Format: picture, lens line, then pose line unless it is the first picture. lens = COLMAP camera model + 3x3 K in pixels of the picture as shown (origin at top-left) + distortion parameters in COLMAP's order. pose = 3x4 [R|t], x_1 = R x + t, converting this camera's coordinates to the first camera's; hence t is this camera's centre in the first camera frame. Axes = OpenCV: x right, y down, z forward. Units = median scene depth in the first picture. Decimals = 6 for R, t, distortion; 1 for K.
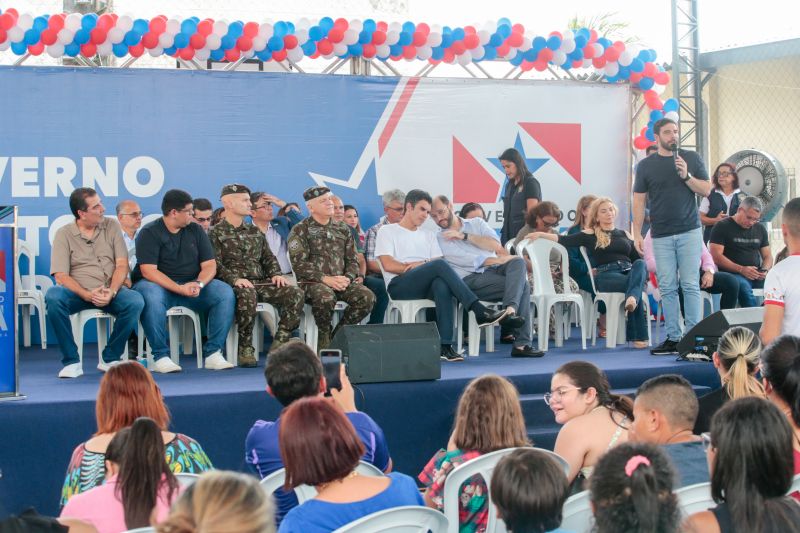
lens RADIAL K [[1646.8, 0, 400.0], [0, 1646.8, 266.5], [0, 0, 1]] dist [-0.327700, 0.239180]
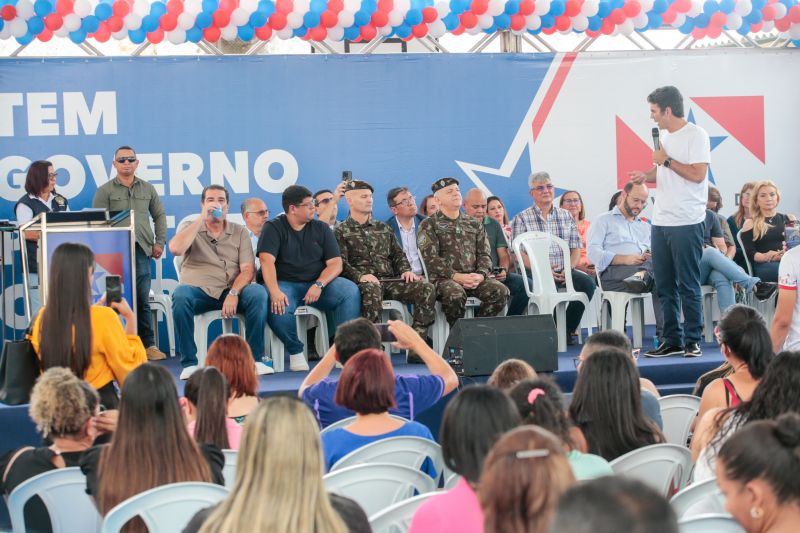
lens RADIAL K [[2250.0, 0, 400.3], [0, 2250.0, 289.3], [0, 0, 1]] dist [-0.018837, -0.586170]
pose [[0.992209, -0.022831, -0.122478, 0.084292], [0.024134, 0.999667, 0.009165, 0.003164], [0.122228, -0.012049, 0.992429, -0.327955]]
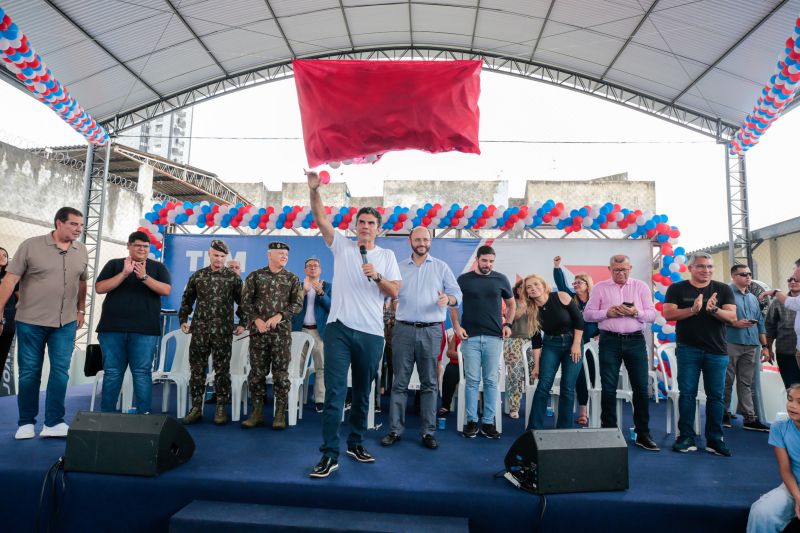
lens RADIAL K [[504.4, 0, 400.0], [0, 504.4, 266.5], [0, 0, 1]] dist [-0.003590, -0.000005]
pose [[0.854287, -0.025677, -0.519167, 0.256358], [-0.048452, 0.990497, -0.128715, -0.021028], [0.517538, 0.135114, 0.844925, 0.675999]]
